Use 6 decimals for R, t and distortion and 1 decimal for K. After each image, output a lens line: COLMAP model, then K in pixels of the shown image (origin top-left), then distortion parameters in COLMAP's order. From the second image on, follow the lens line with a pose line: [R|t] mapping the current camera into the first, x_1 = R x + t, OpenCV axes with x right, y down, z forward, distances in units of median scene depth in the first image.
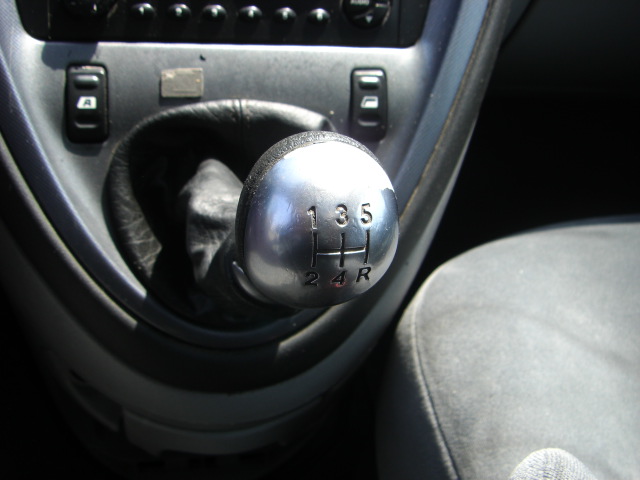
lens RADIAL K [[719.9, 0, 319.6], [0, 719.9, 239.3], [0, 0, 1]] dist [-0.144062, 0.000000]
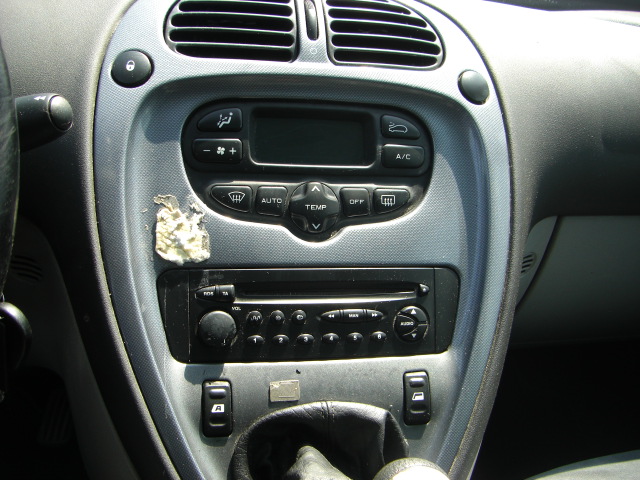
lens RADIAL K [[719.9, 0, 320.9], [0, 719.9, 241.4], [0, 0, 1]] dist [-0.144062, 0.000000]
pose [[0.999120, -0.039708, -0.013539, -0.091526], [0.034322, 0.959245, -0.280484, -0.105168], [0.024124, 0.279772, 0.959763, -0.428853]]
